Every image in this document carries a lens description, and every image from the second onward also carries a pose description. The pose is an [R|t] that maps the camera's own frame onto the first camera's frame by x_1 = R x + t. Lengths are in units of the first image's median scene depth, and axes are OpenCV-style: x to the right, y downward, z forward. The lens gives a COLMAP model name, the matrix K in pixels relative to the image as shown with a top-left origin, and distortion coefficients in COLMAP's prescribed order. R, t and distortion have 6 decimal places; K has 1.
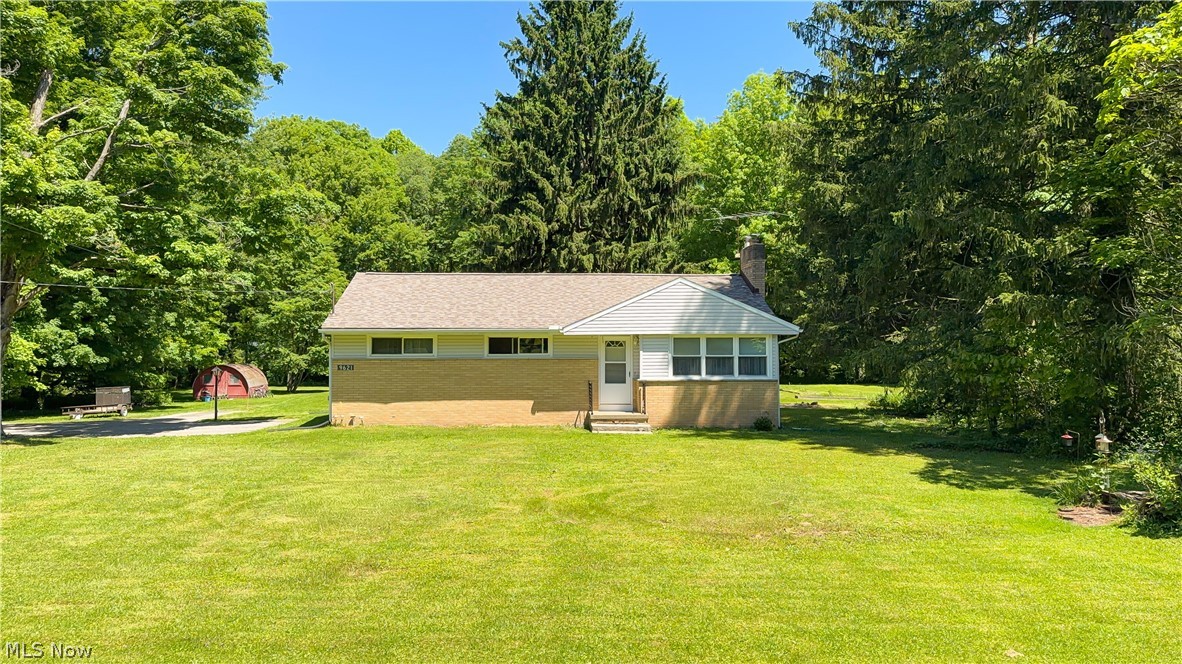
lens RADIAL K [[815.3, 0, 588.9], [0, 815.3, 319.8], [0, 0, 1]] dist [0.048983, -0.105332]
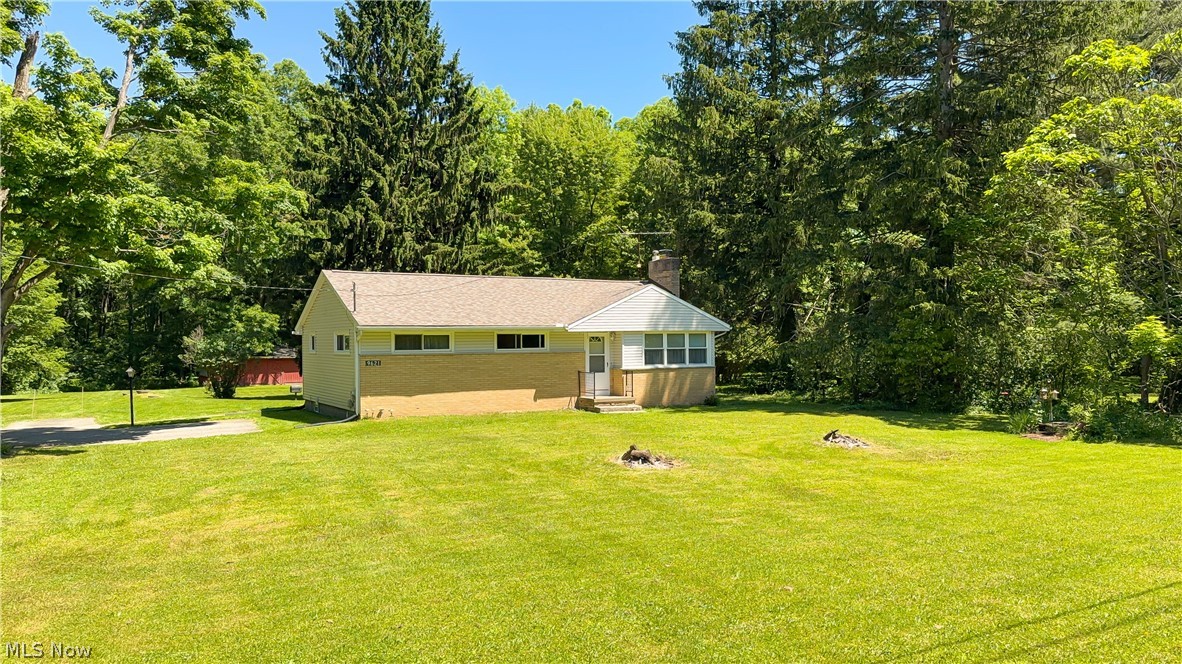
lens RADIAL K [[834.7, 0, 563.8], [0, 834.7, 333.6], [0, 0, 1]] dist [0.022318, -0.001111]
pose [[0.898542, -0.002338, 0.438881, -0.356124], [-0.006013, 0.999826, 0.017638, 0.000172], [-0.438846, -0.018487, 0.898372, -0.044098]]
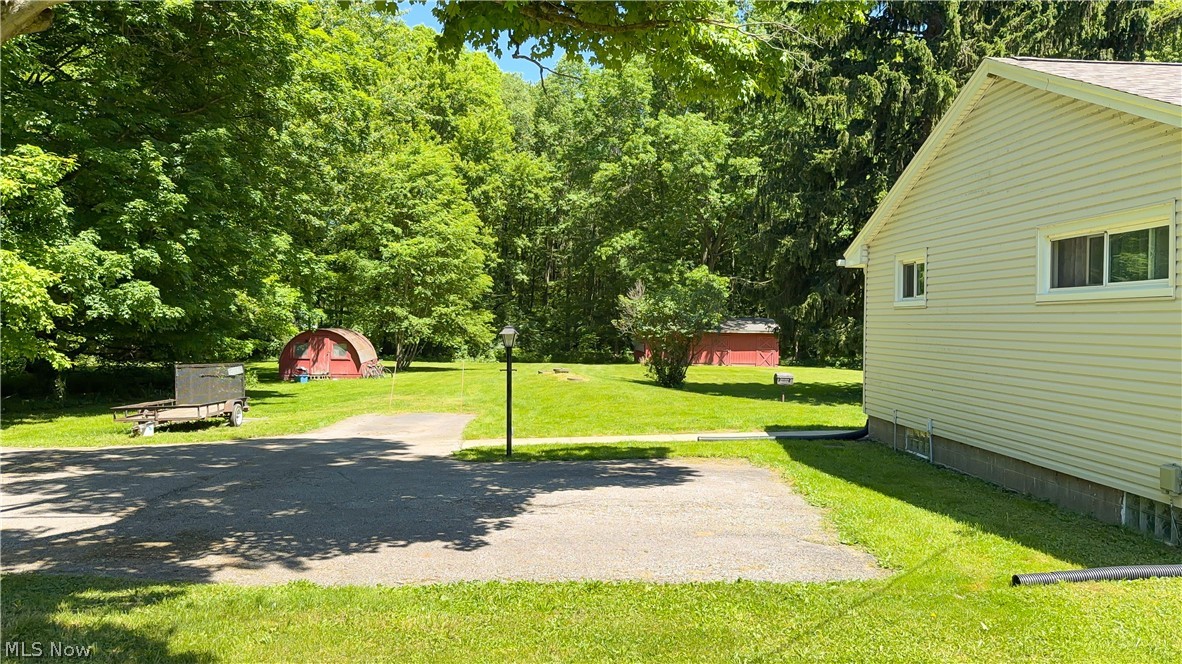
lens RADIAL K [[815.3, 0, 588.9], [0, 815.3, 319.8], [0, 0, 1]] dist [0.048983, -0.105332]
pose [[0.999719, 0.022032, -0.008709, -0.339946], [-0.021781, 0.999374, 0.027870, 0.036109], [0.009318, -0.027673, 0.999574, 0.495015]]
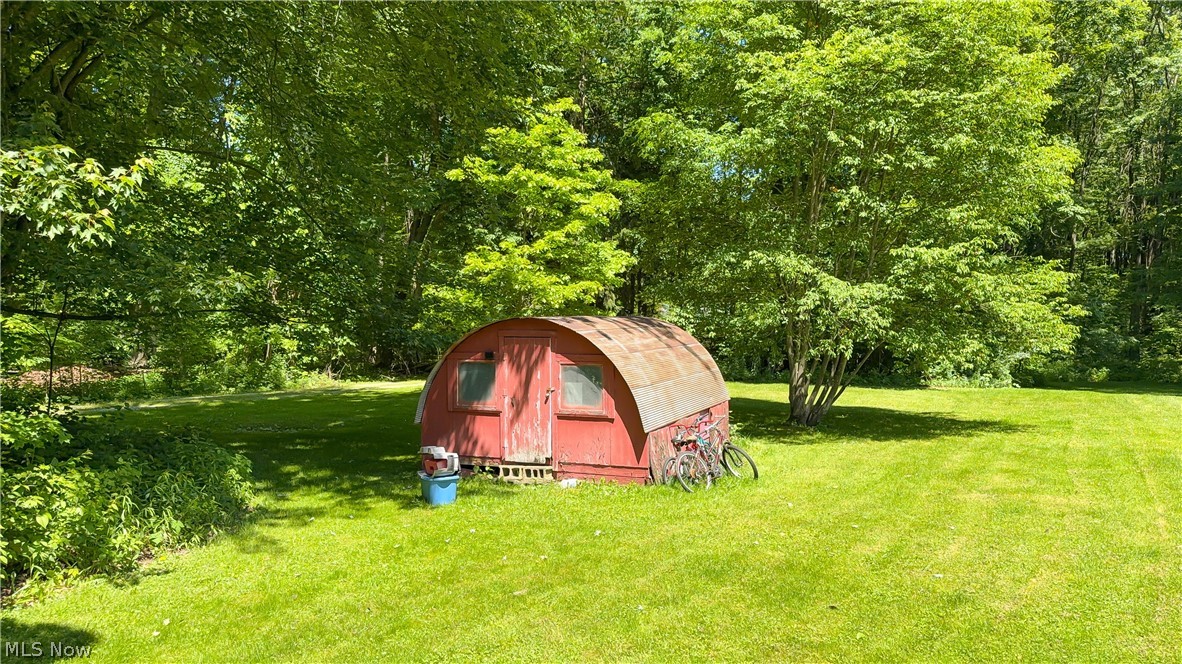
lens RADIAL K [[830.8, 0, 588.2], [0, 830.8, 366.7], [0, 0, 1]] dist [0.004740, -0.002566]
pose [[0.866366, 0.033074, -0.498313, -0.506784], [0.013159, 0.995946, 0.088981, 0.076031], [0.499236, -0.083648, 0.862419, 1.271063]]
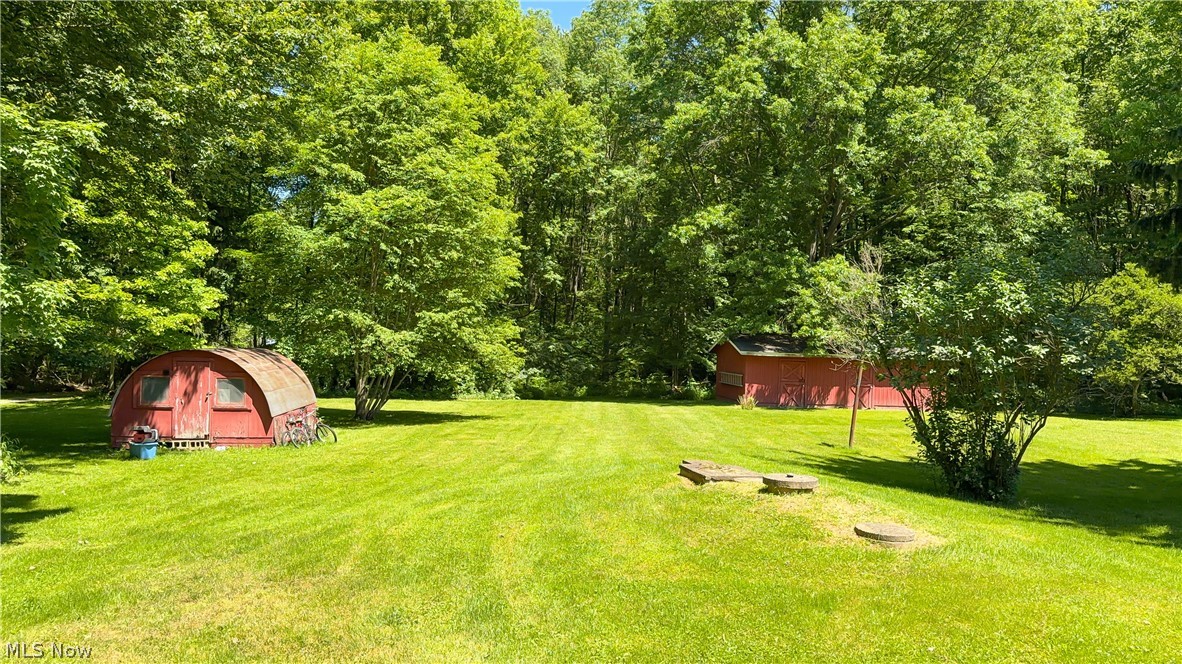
lens RADIAL K [[848.6, 0, 591.0], [0, 848.6, 332.0], [0, 0, 1]] dist [0.048033, -0.001563]
pose [[0.999491, 0.028018, -0.015228, -0.425220], [-0.027773, 0.999485, 0.016045, 0.057948], [0.015670, -0.015614, 0.999755, 0.987387]]
